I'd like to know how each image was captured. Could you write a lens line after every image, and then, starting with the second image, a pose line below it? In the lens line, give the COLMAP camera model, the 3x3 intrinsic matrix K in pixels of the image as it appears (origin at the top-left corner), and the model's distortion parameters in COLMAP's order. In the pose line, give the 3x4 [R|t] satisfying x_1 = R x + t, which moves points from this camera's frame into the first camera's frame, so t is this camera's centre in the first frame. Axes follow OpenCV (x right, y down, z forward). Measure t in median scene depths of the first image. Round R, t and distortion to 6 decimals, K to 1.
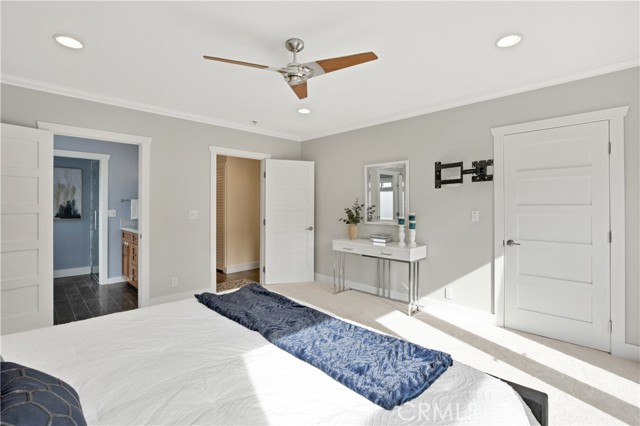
lens RADIAL K [[298.9, 0, 320.6], [0, 298.9, 208.5], [0, 0, 1]] dist [-0.027242, 0.005807]
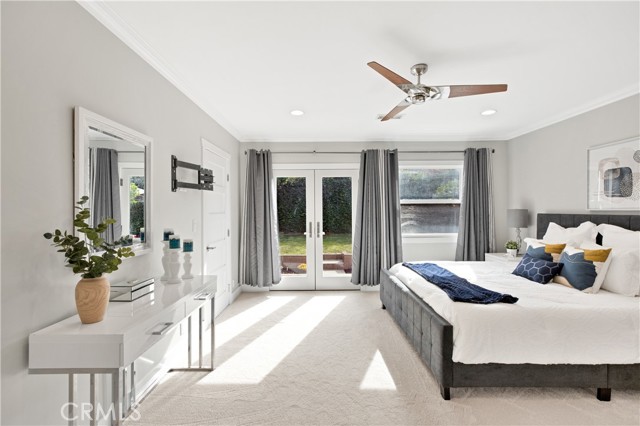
lens RADIAL K [[298.9, 0, 325.8], [0, 298.9, 217.7], [0, 0, 1]] dist [-0.027242, 0.005807]
pose [[-0.720872, -0.016325, 0.692876, -0.375341], [0.005746, 0.999547, 0.029529, -0.025572], [-0.693045, 0.025268, -0.720451, 1.285795]]
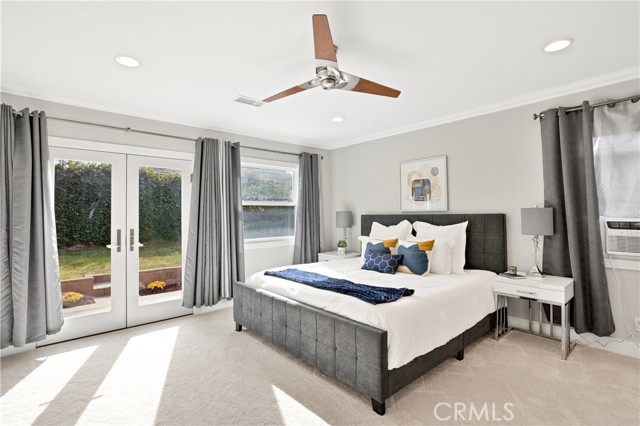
lens RADIAL K [[298.9, 0, 326.7], [0, 298.9, 212.3], [0, 0, 1]] dist [-0.027242, 0.005807]
pose [[-0.998820, 0.009094, 0.047706, -0.067894], [0.008934, 0.999954, -0.003575, -0.010199], [-0.047737, -0.003145, -0.998855, 1.245124]]
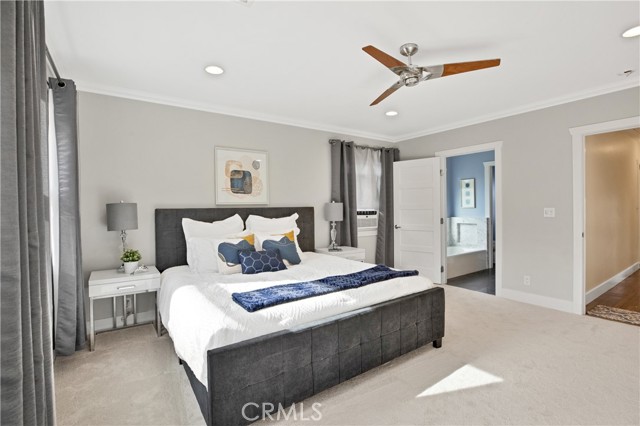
lens RADIAL K [[298.9, 0, 324.9], [0, 298.9, 210.4], [0, 0, 1]] dist [-0.027242, 0.005807]
pose [[-0.174790, 0.017248, -0.984455, 0.681993], [0.001091, 0.999849, 0.017324, -0.012435], [0.984605, 0.001954, -0.174782, 0.524910]]
